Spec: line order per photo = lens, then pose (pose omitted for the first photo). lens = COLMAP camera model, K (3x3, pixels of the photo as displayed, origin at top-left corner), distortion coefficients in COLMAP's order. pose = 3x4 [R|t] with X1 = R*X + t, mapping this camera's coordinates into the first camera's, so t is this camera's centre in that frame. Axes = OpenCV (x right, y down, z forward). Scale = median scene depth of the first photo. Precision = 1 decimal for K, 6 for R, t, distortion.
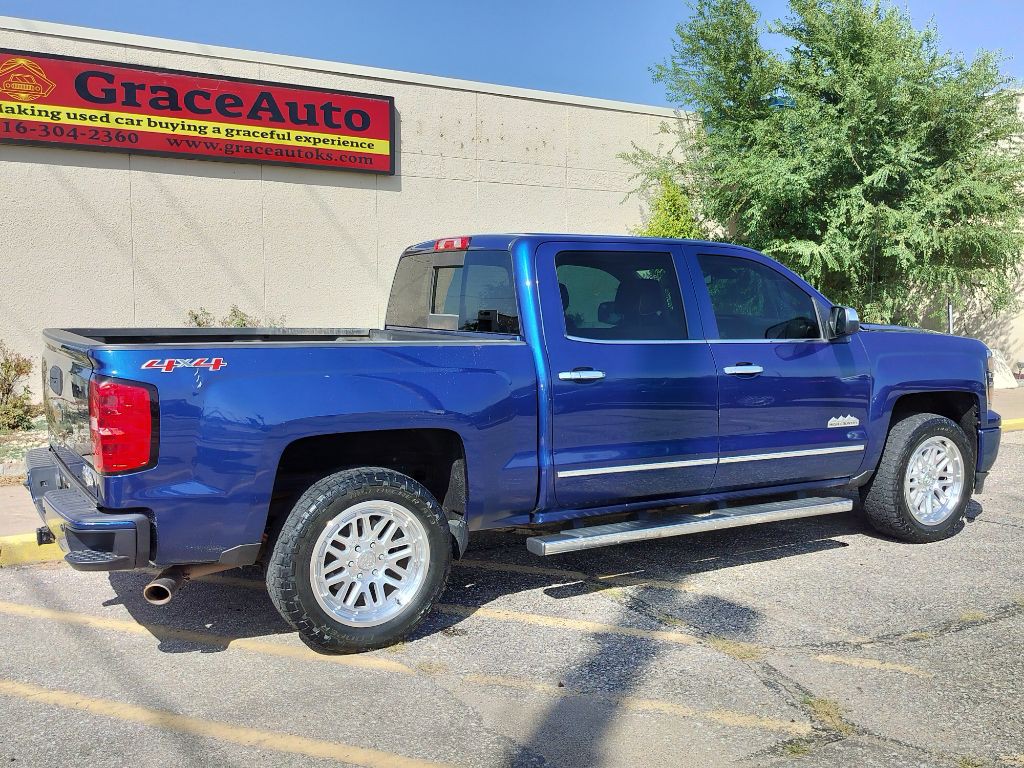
lens RADIAL K [[1023.5, 0, 530.6], [0, 1023.5, 415.6], [0, 0, 1]] dist [0.003785, 0.000000]
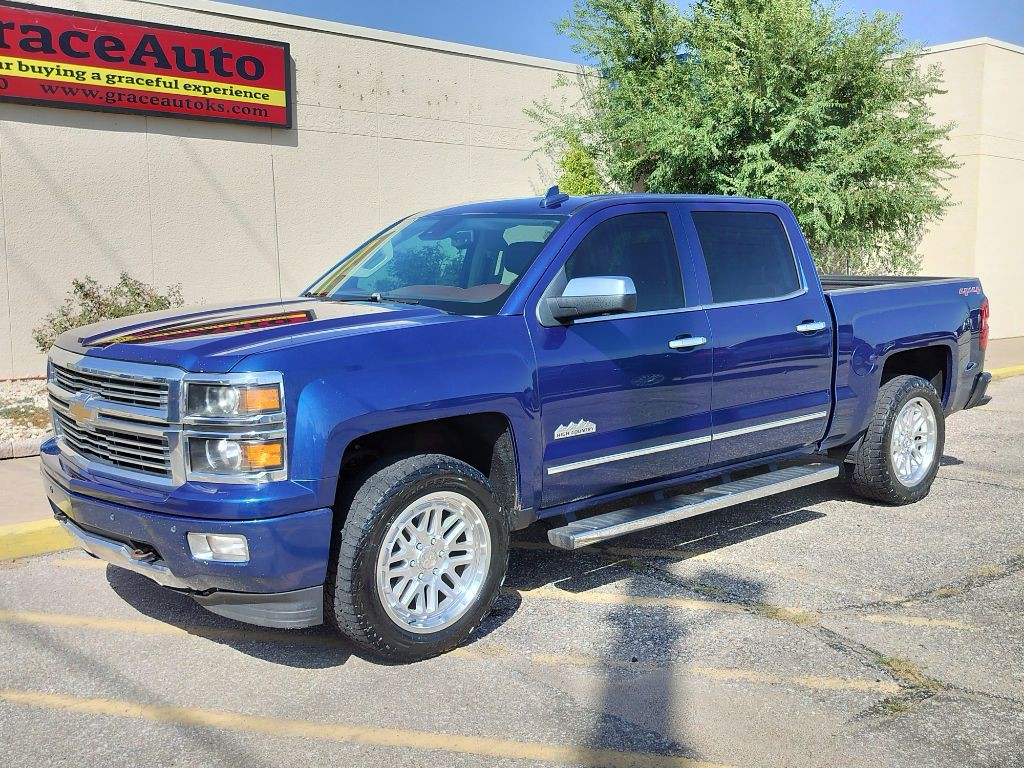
lens RADIAL K [[1079.4, 0, 531.4], [0, 1079.4, 408.7], [0, 0, 1]] dist [0.000351, 0.000000]
pose [[0.988685, -0.025324, 0.147857, -0.077957], [0.022122, 0.999485, 0.023258, -0.000674], [-0.148370, -0.019723, 0.988735, 0.001341]]
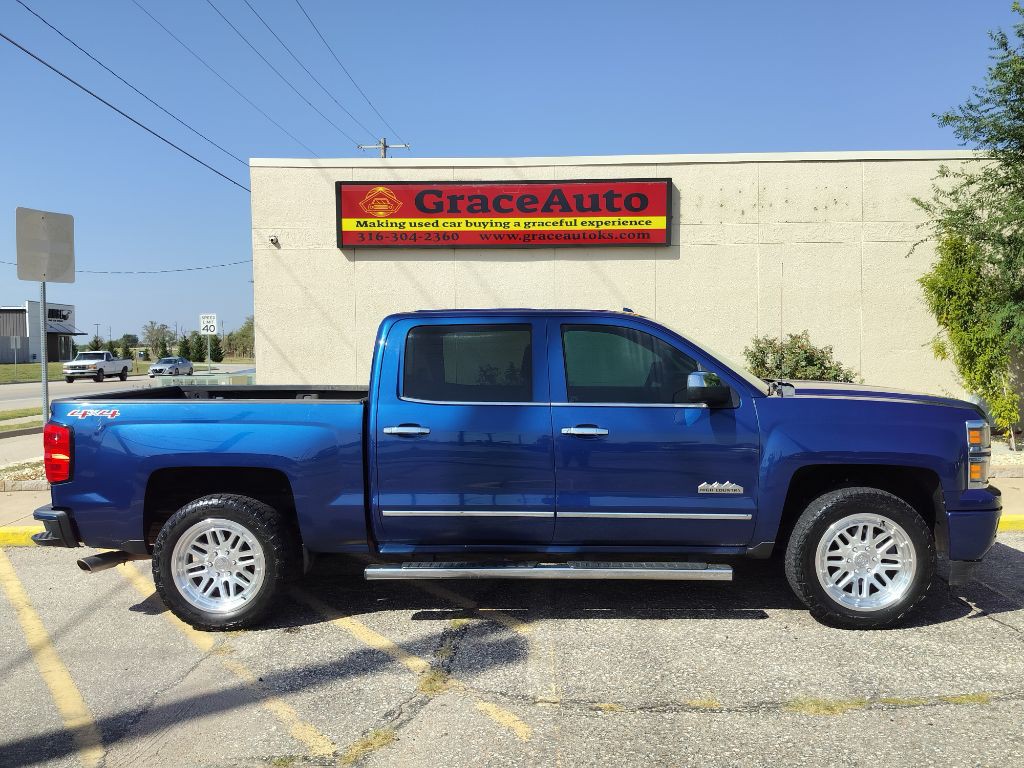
lens RADIAL K [[904.5, 0, 511.4], [0, 904.5, 392.1], [0, 0, 1]] dist [0.099707, -0.162688]
pose [[0.825130, 0.015438, -0.564732, 0.333334], [-0.049699, 0.997735, -0.045340, -0.019086], [0.562753, 0.065478, 0.824028, 0.082206]]
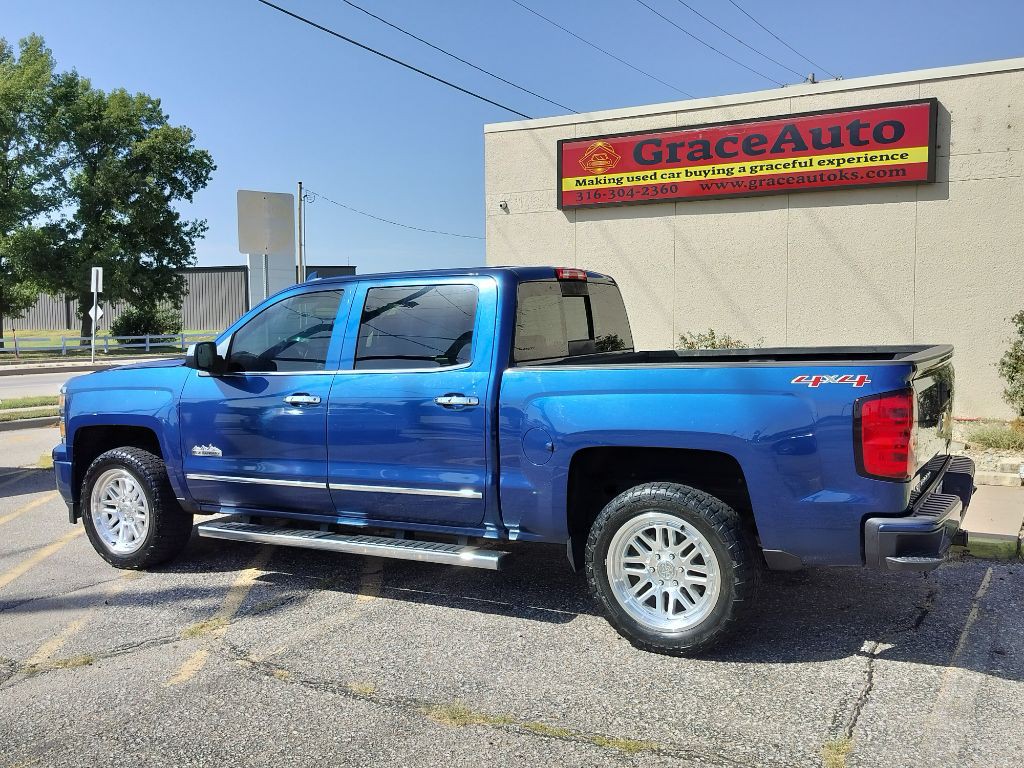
lens RADIAL K [[983.9, 0, 486.4], [0, 983.9, 376.1], [0, 0, 1]] dist [0.023492, 0.000000]
pose [[0.434832, 0.045019, -0.899386, 0.550513], [-0.087431, 0.996142, 0.007591, -0.041216], [0.896257, 0.075334, 0.437090, 0.309595]]
